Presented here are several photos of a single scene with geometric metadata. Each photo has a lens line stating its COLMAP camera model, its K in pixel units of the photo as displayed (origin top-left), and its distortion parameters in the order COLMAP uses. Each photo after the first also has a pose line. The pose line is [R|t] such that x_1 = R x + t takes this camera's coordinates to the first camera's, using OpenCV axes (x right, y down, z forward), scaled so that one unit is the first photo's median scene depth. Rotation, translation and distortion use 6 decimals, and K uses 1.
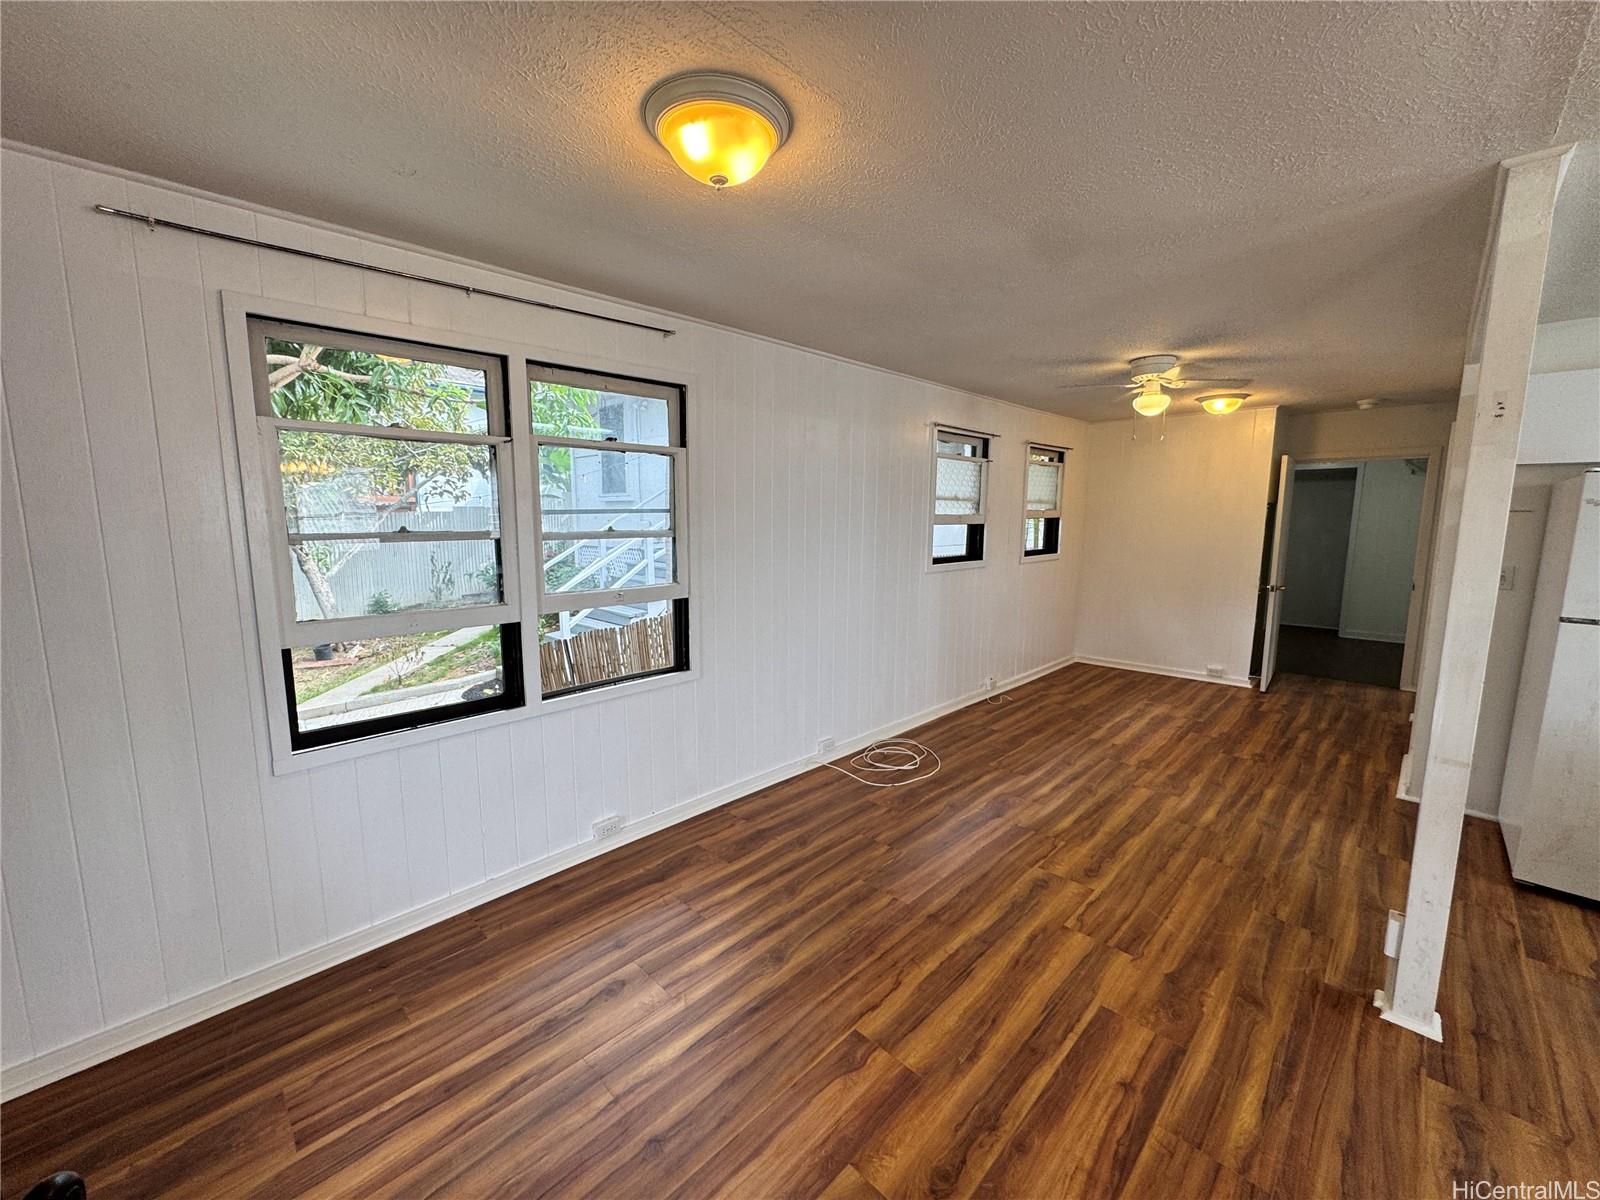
lens RADIAL K [[639.3, 0, 798.7], [0, 639.3, 598.5], [0, 0, 1]] dist [-0.001319, 0.000115]
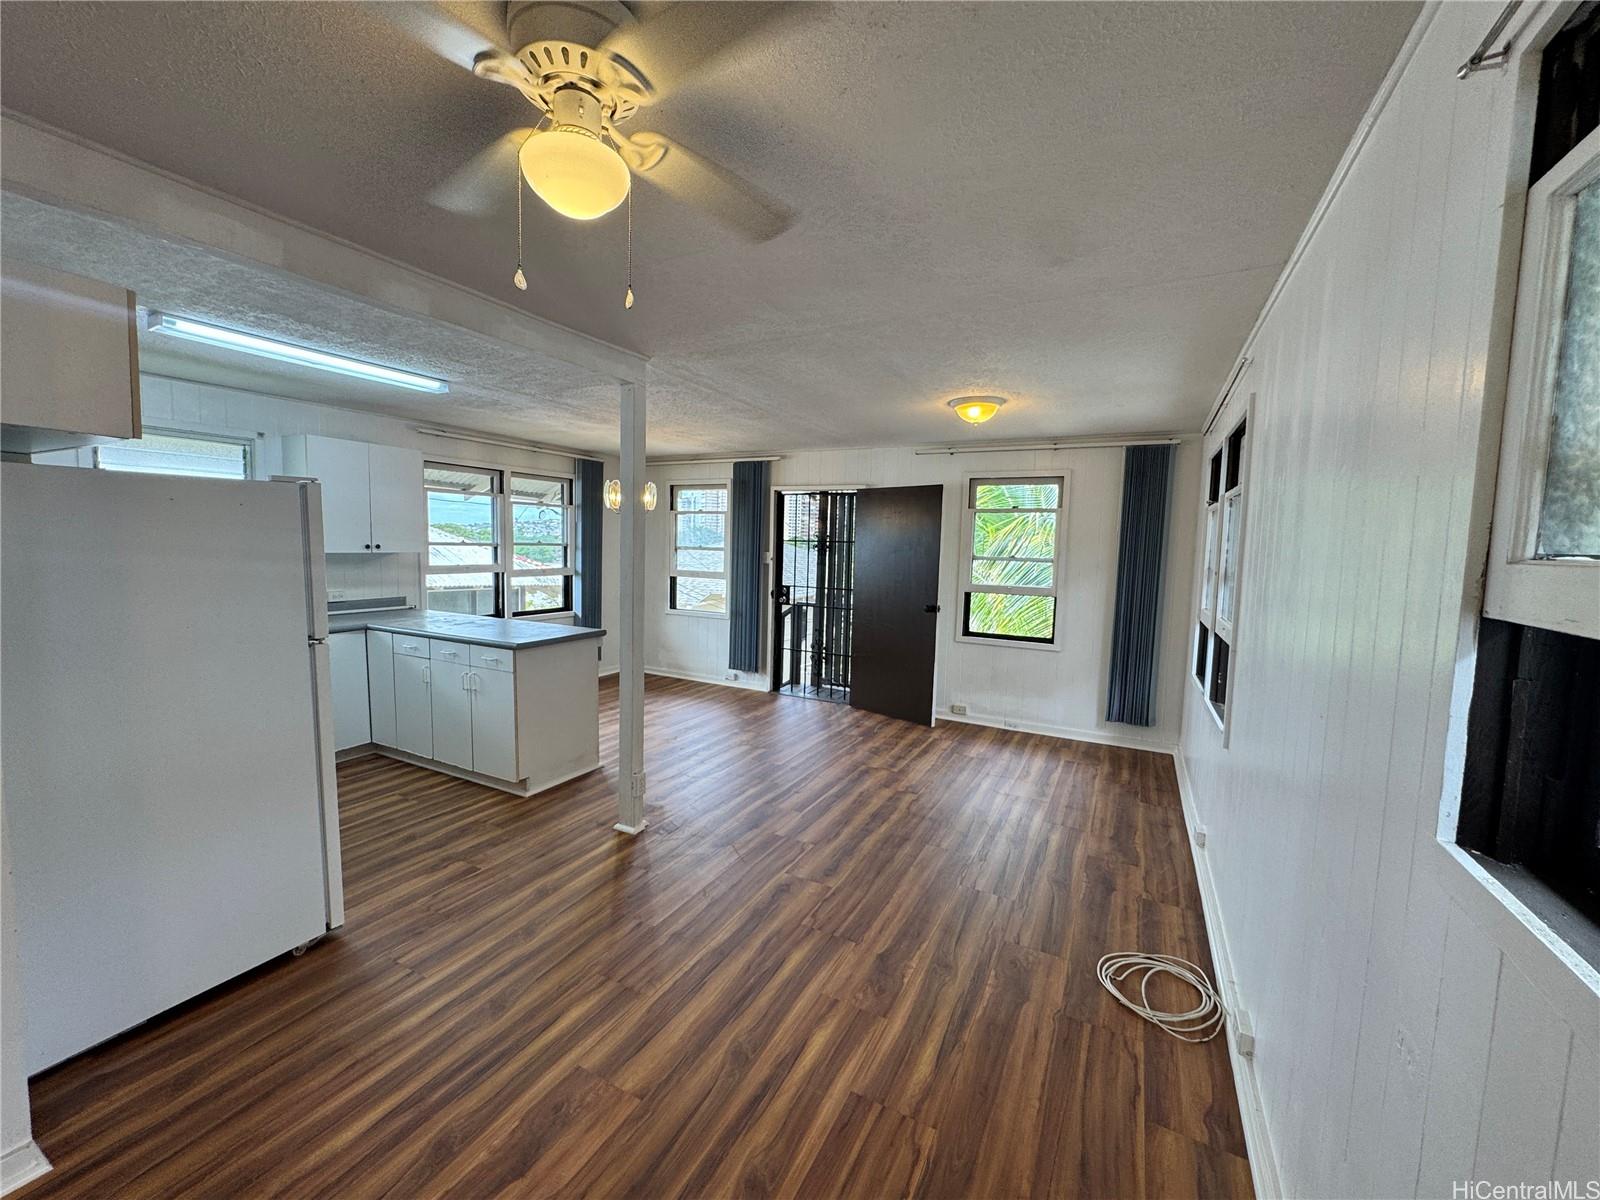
lens RADIAL K [[639.3, 0, 798.7], [0, 639.3, 598.5], [0, 0, 1]] dist [-0.001319, 0.000115]
pose [[-0.956480, -0.001875, -0.291793, 0.681587], [-0.066589, 0.974997, 0.212008, -0.227424], [0.284099, 0.222211, -0.932690, 1.725103]]
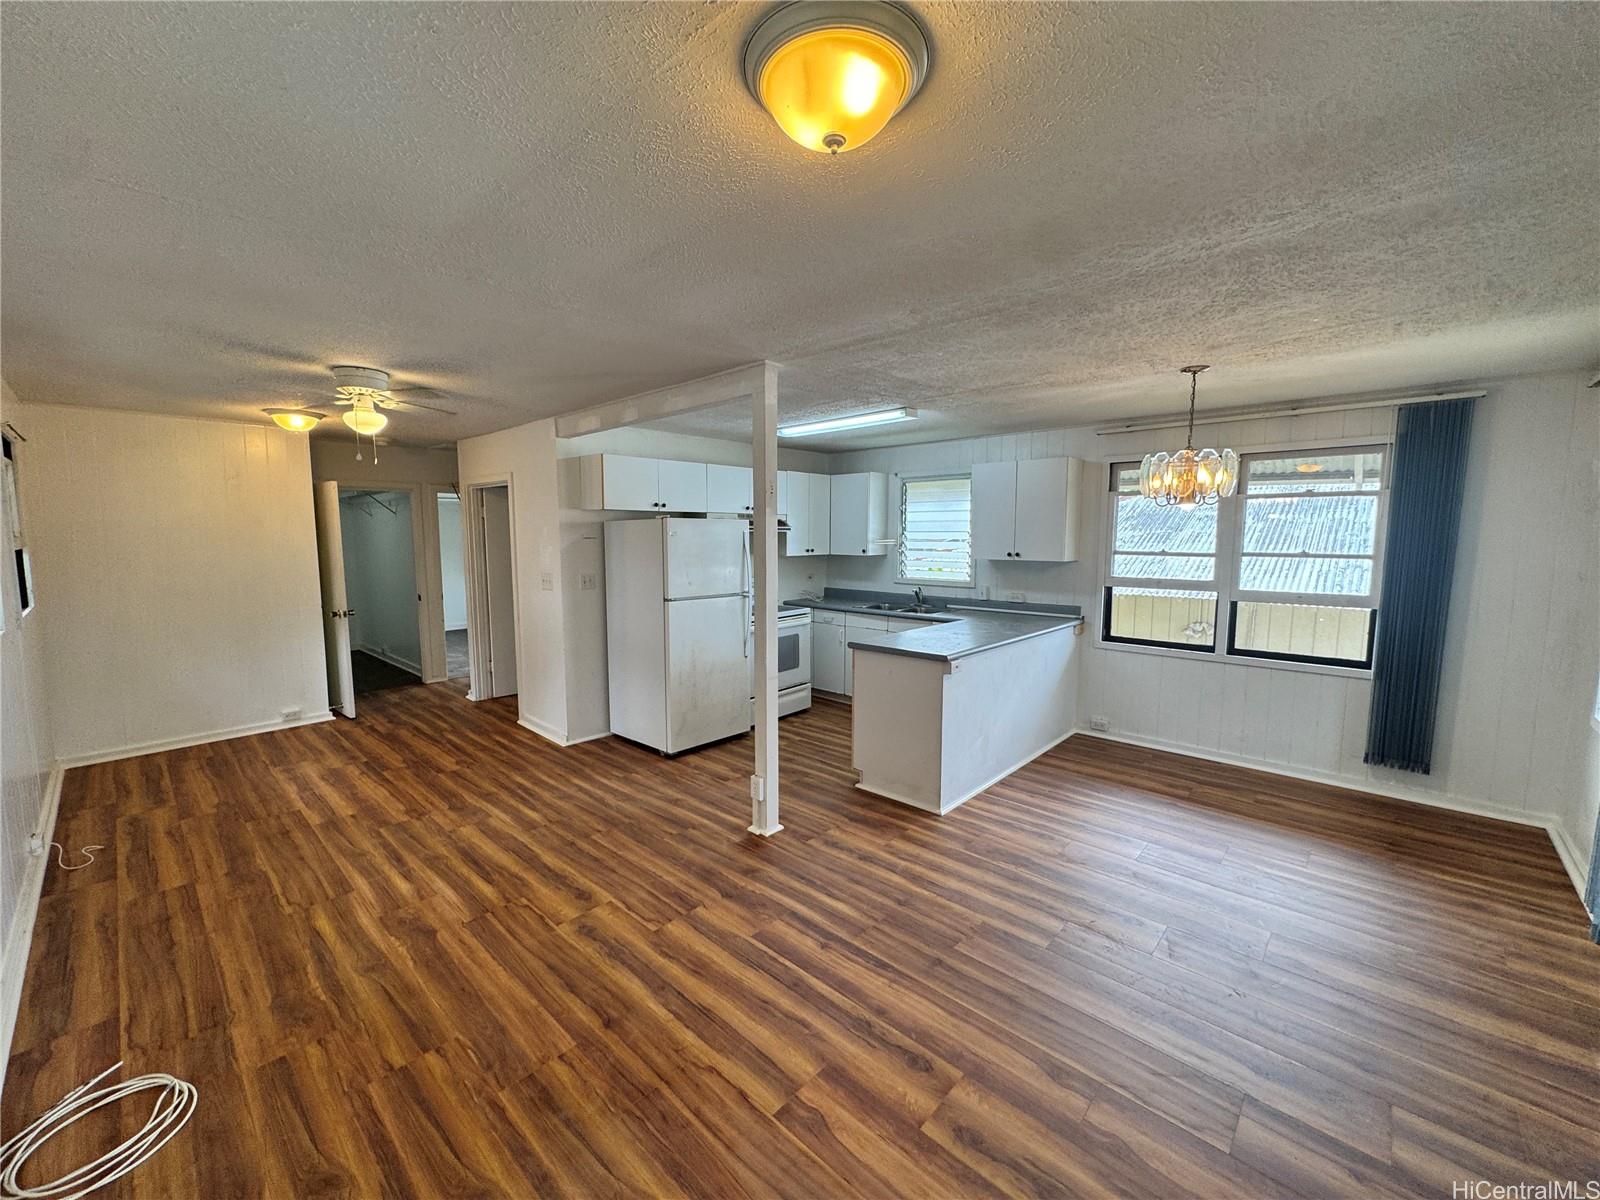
lens RADIAL K [[639.3, 0, 798.7], [0, 639.3, 598.5], [0, 0, 1]] dist [-0.001319, 0.000115]
pose [[-0.031582, -0.105684, 0.993898, -0.482266], [0.132417, 0.985186, 0.108966, -0.098792], [-0.990691, 0.135050, -0.017120, 0.567028]]
